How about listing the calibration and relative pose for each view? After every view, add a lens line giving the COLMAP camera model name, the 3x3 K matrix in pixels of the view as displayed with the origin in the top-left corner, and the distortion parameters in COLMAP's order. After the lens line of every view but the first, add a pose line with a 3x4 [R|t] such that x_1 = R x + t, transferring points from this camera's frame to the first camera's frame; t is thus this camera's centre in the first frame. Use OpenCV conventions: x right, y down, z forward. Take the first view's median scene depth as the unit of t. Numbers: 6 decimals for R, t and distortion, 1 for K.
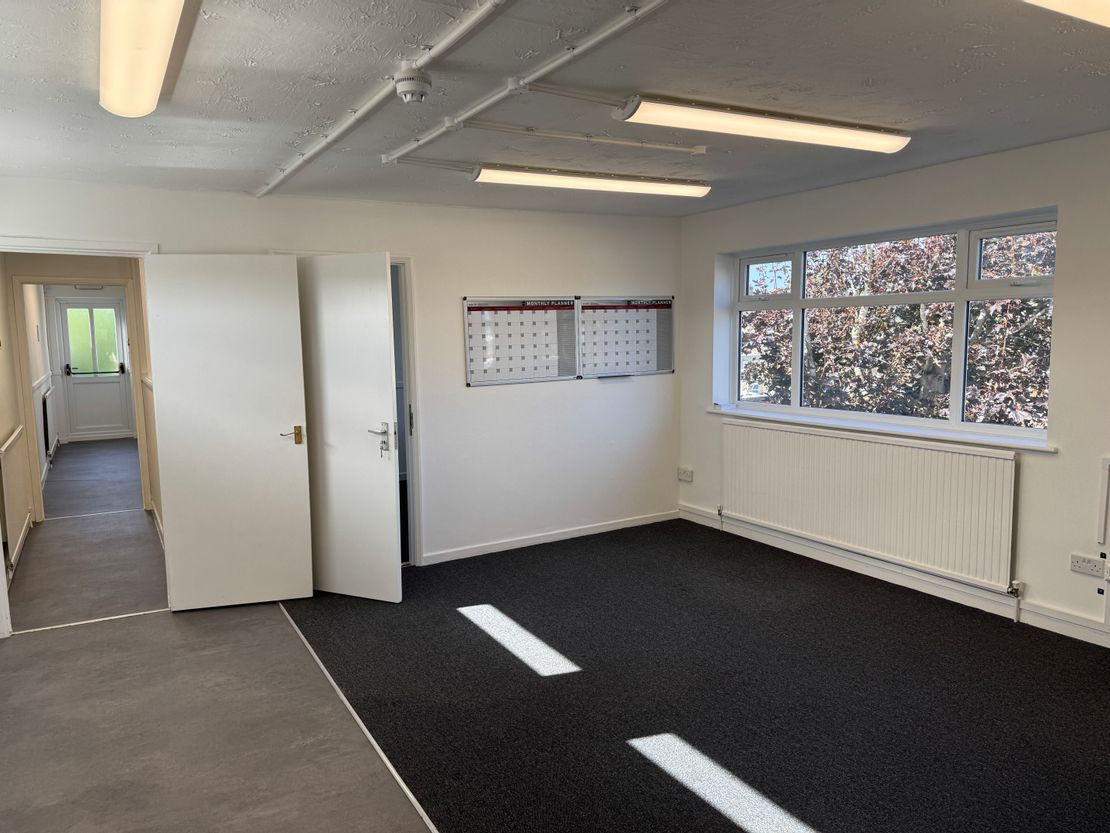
lens RADIAL K [[782.2, 0, 555.0], [0, 782.2, 416.5], [0, 0, 1]] dist [-0.002610, -0.004107]
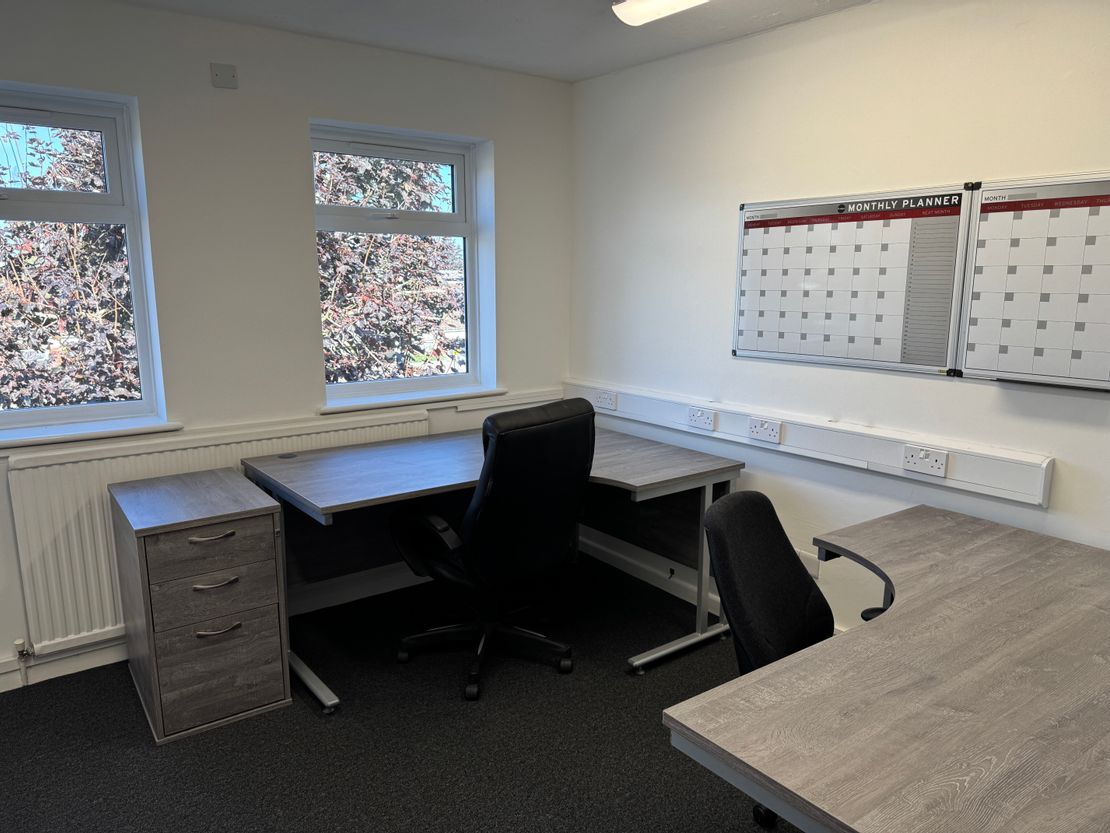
lens RADIAL K [[782.2, 0, 555.0], [0, 782.2, 416.5], [0, 0, 1]] dist [-0.002610, -0.004107]
pose [[0.113080, 0.198078, -0.973642, 0.452807], [-0.113270, 0.976108, 0.185425, -0.084471], [0.987108, 0.089316, 0.132814, 0.748458]]
